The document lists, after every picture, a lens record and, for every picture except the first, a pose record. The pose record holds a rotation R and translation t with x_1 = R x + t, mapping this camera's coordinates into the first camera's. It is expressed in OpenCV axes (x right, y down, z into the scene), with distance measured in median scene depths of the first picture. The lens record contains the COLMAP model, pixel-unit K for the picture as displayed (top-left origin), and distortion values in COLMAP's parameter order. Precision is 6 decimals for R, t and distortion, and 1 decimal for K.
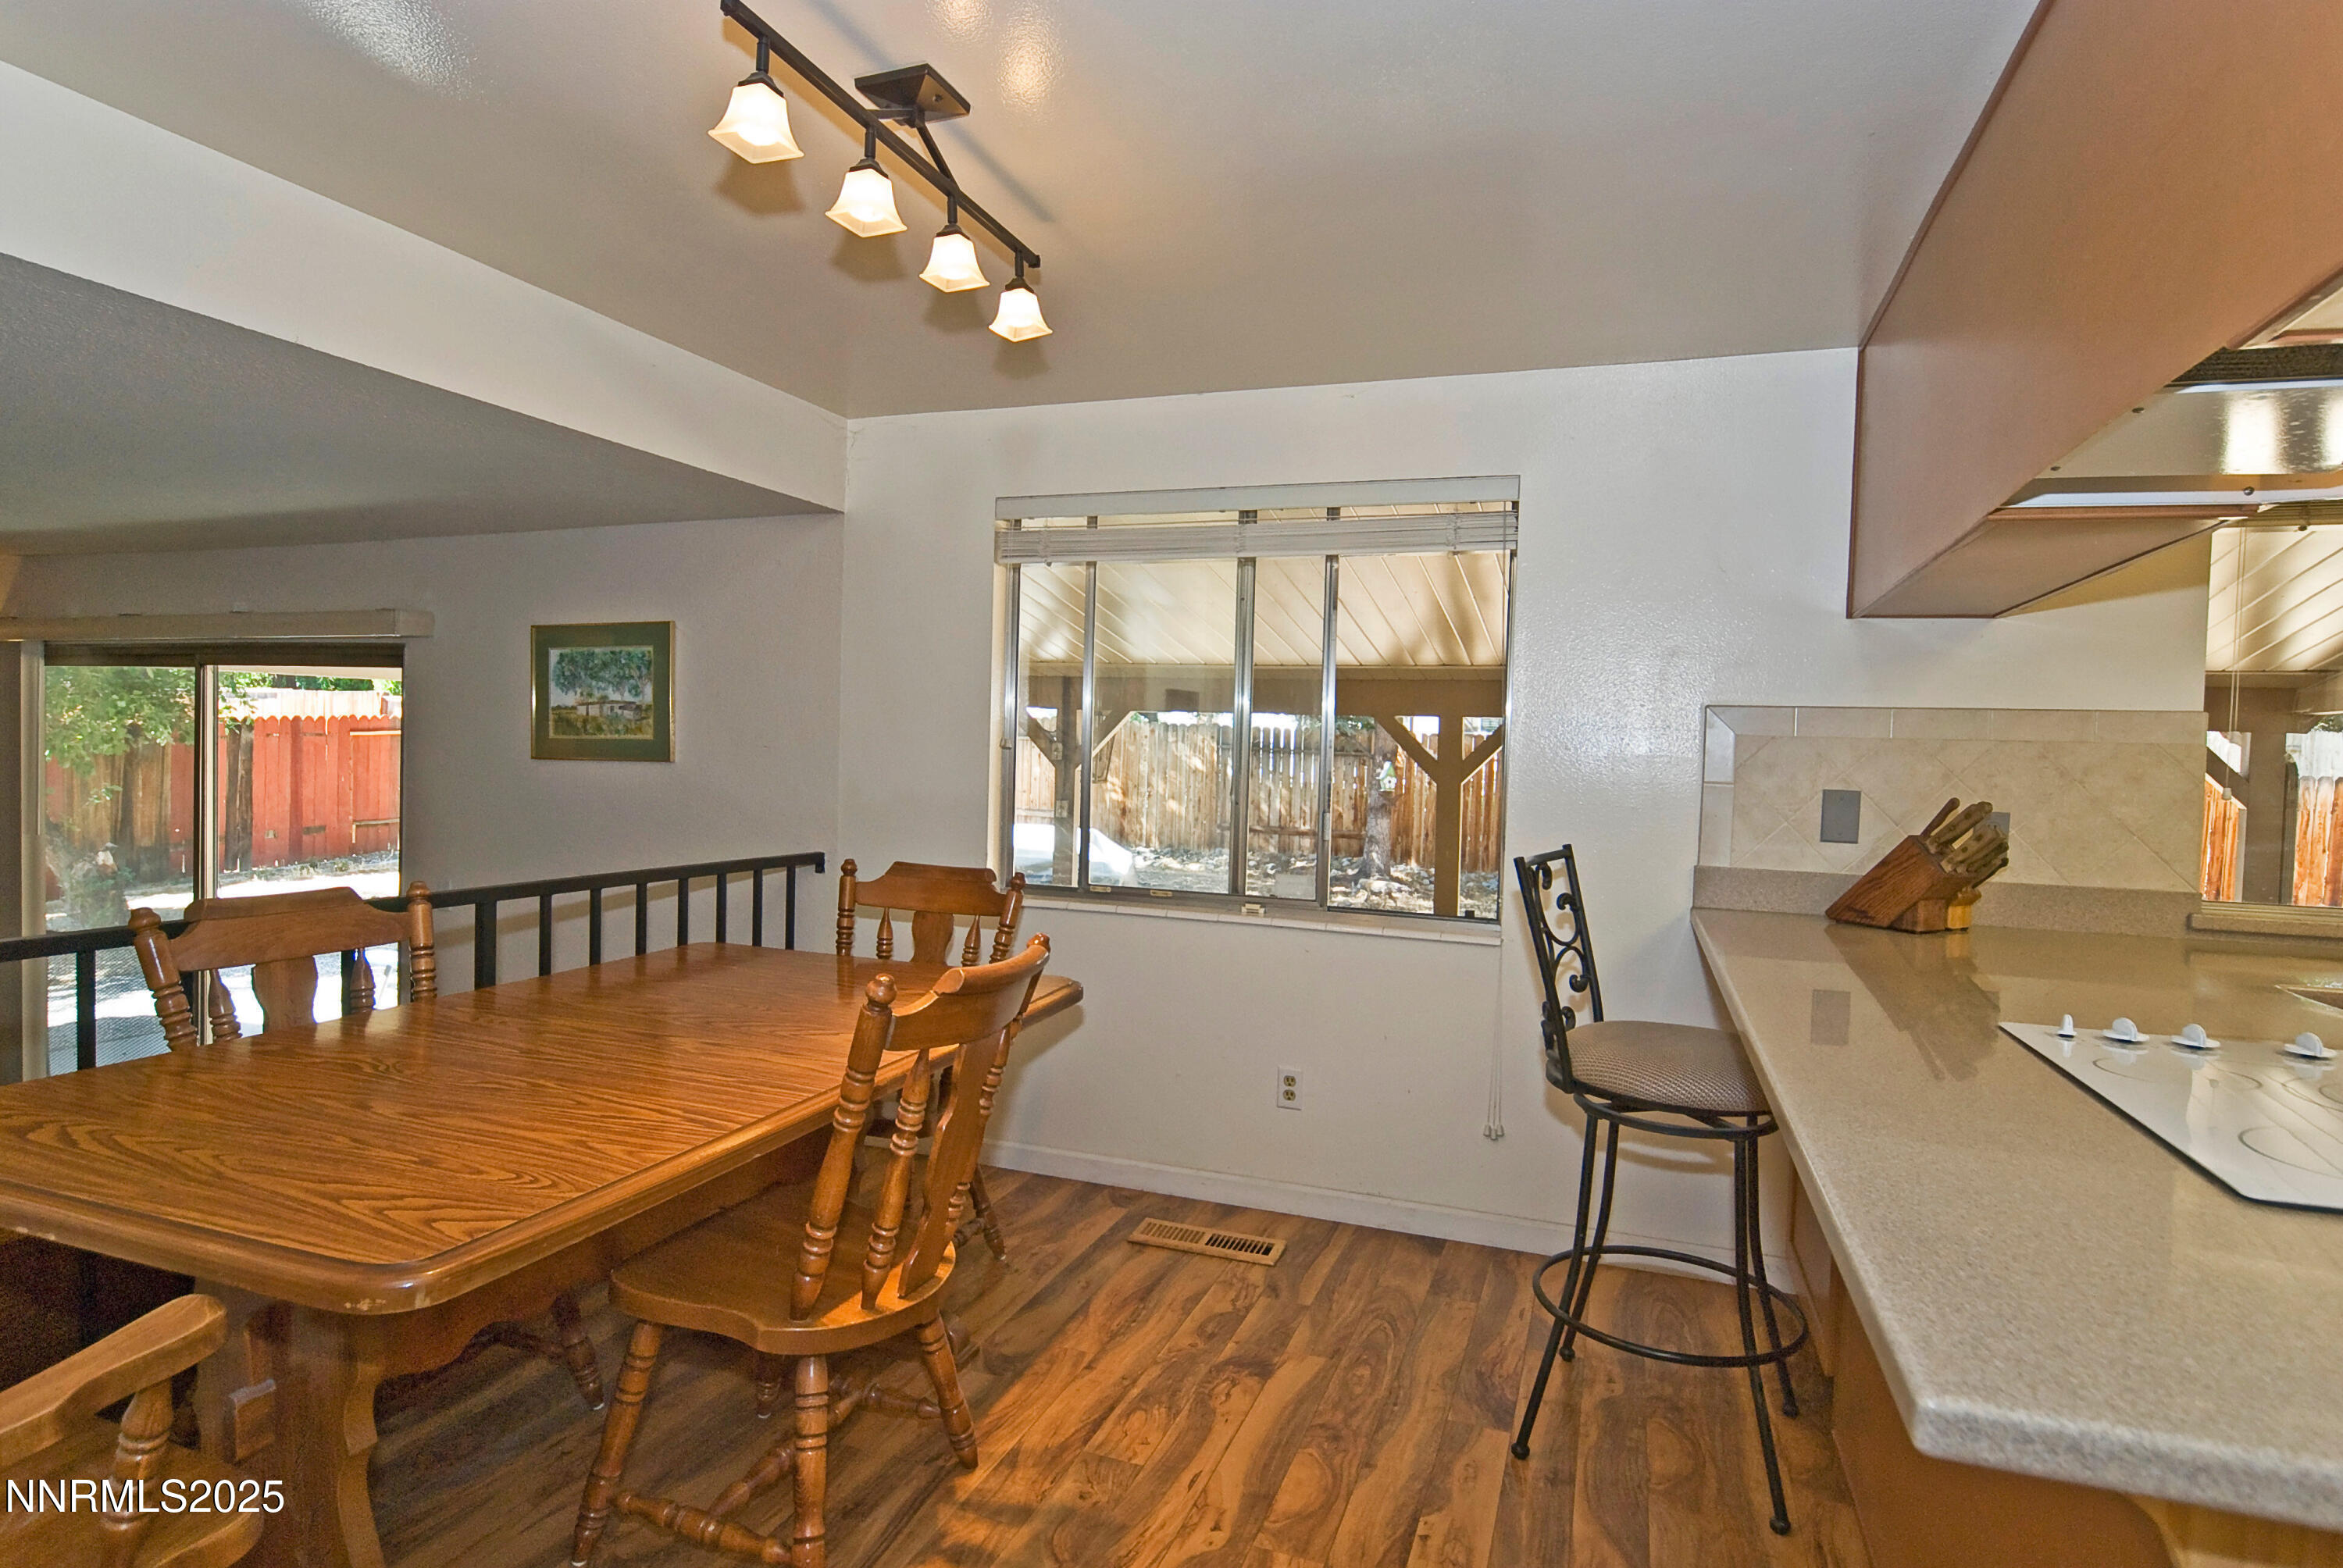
lens RADIAL K [[1265.8, 0, 1167.6], [0, 1265.8, 786.9], [0, 0, 1]] dist [0.000465, -0.001818]
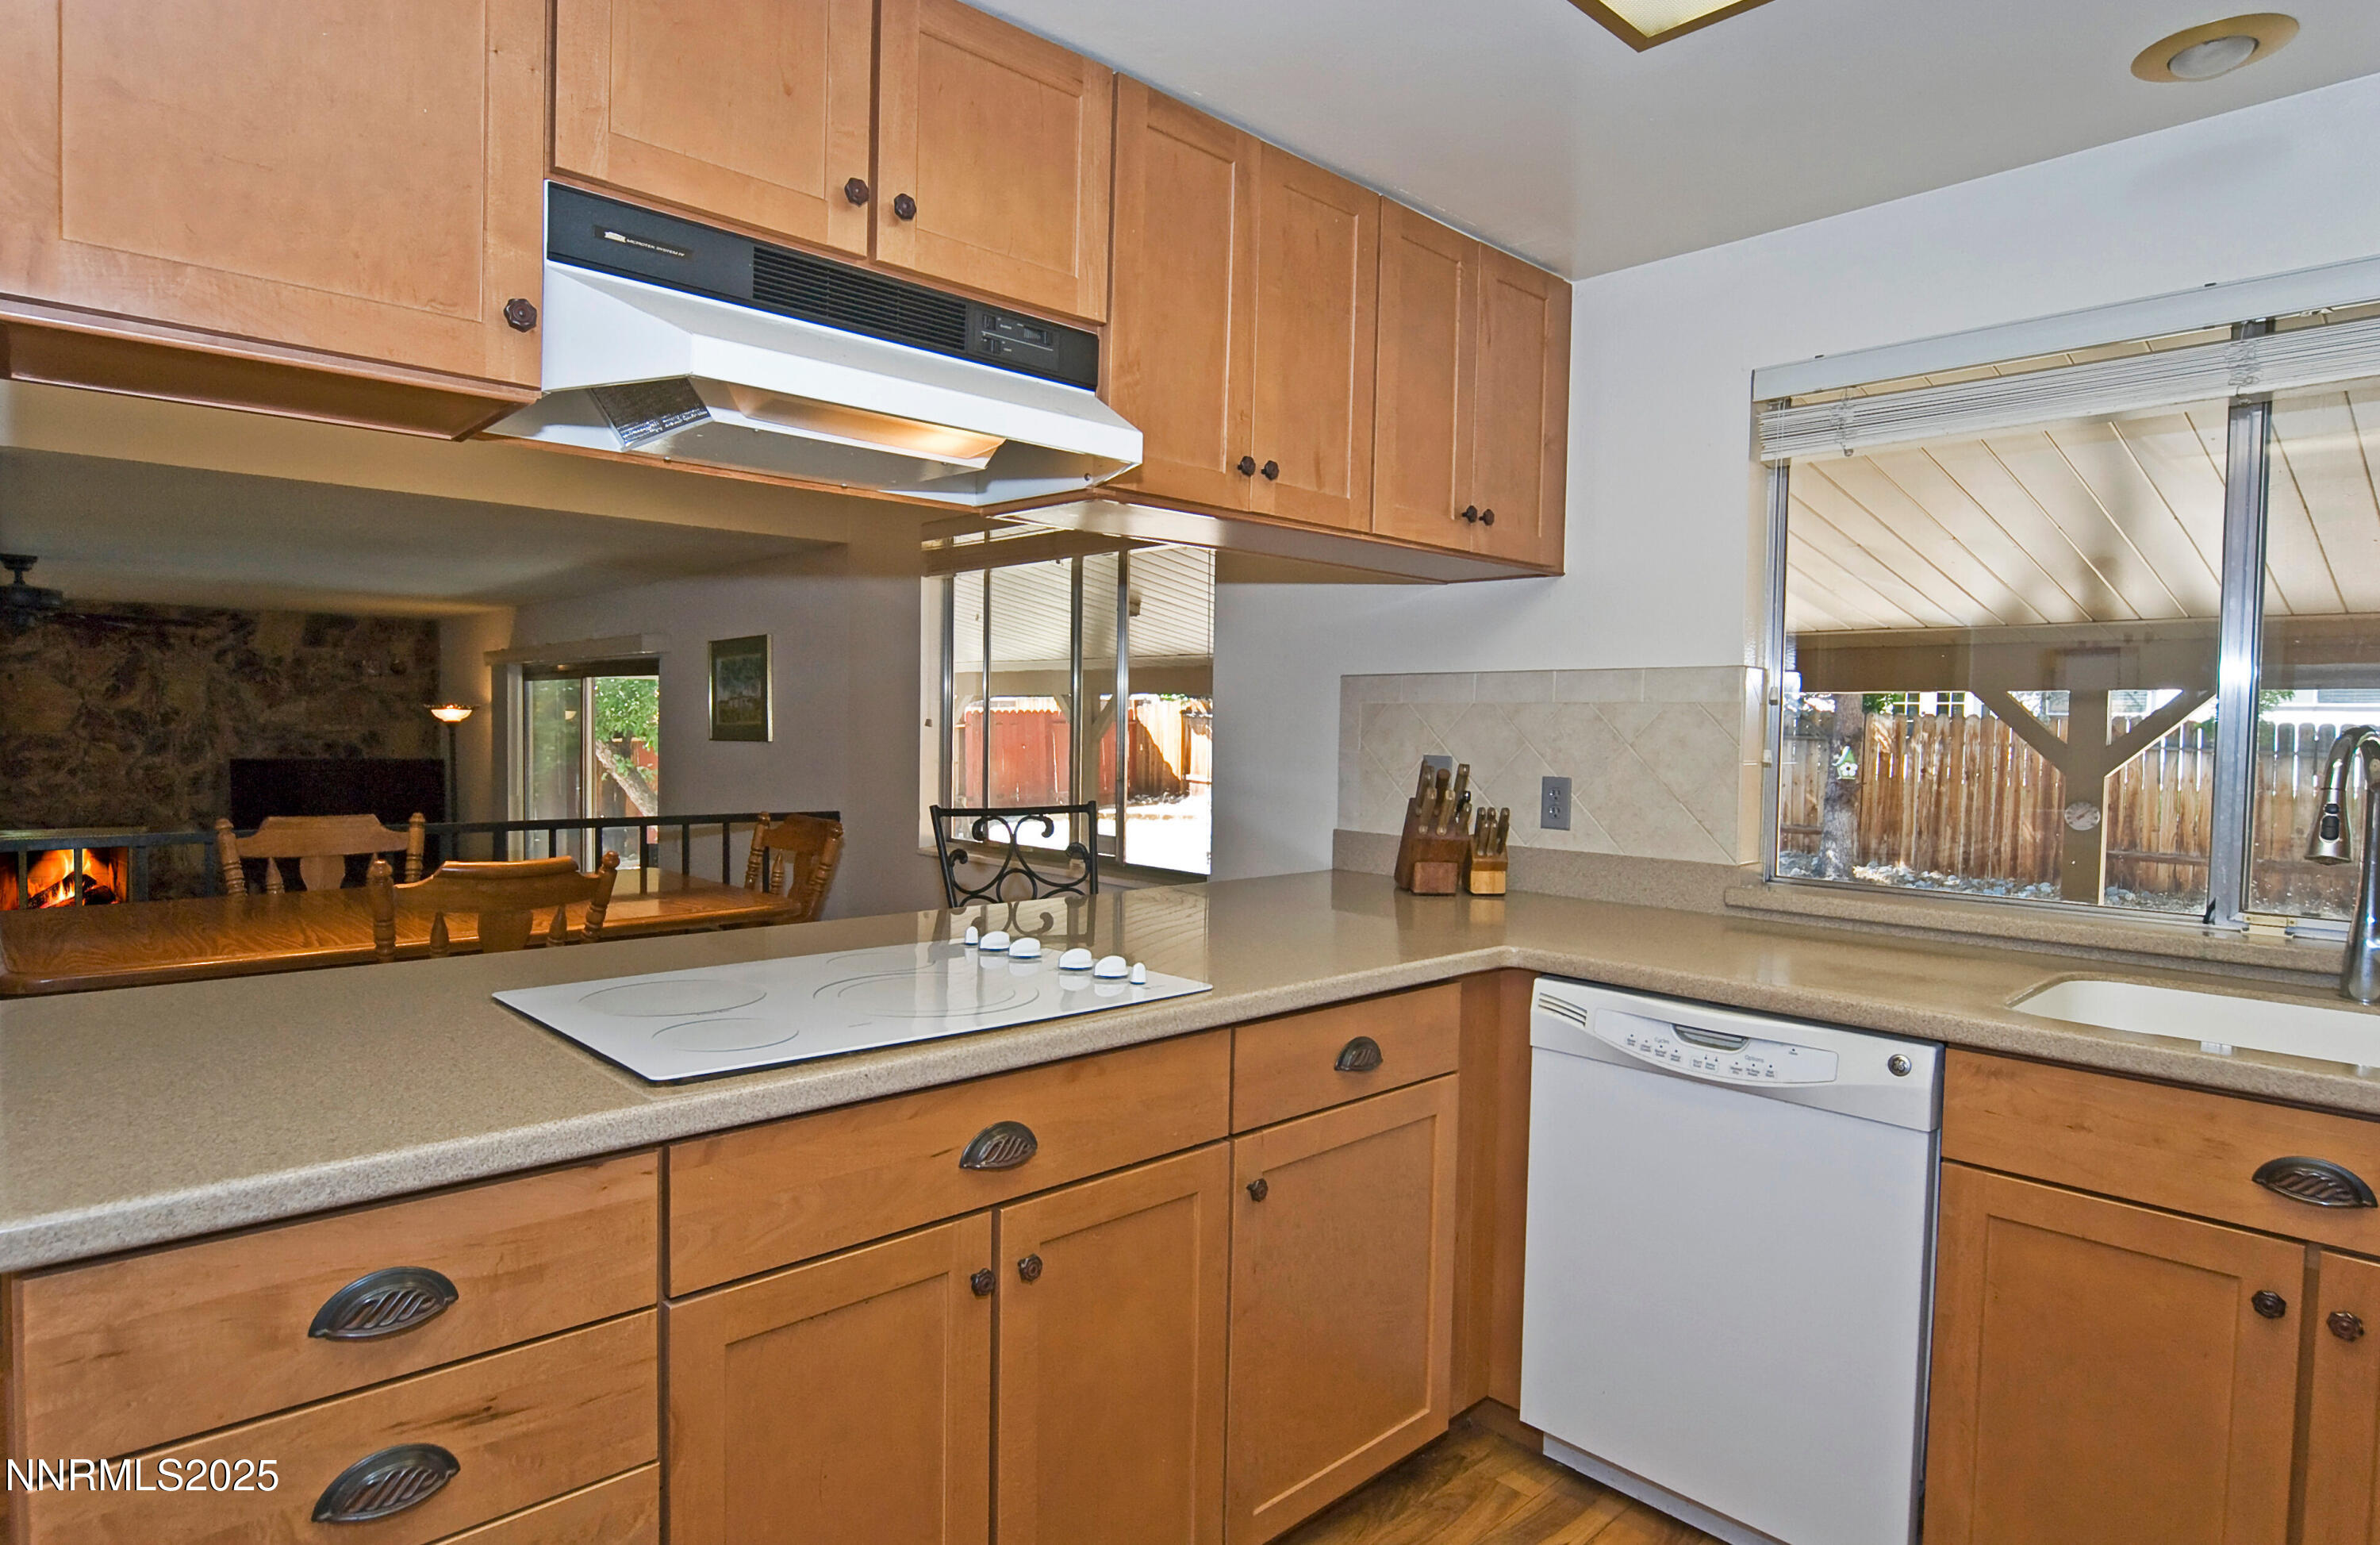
lens RADIAL K [[1294.1, 0, 1186.5], [0, 1294.1, 777.1], [0, 0, 1]] dist [-0.004934, -0.001767]
pose [[0.895722, 0.004891, -0.444587, 0.558260], [-0.005591, 0.999984, -0.000263, 0.014493], [0.444579, 0.002721, 0.895736, -0.004680]]
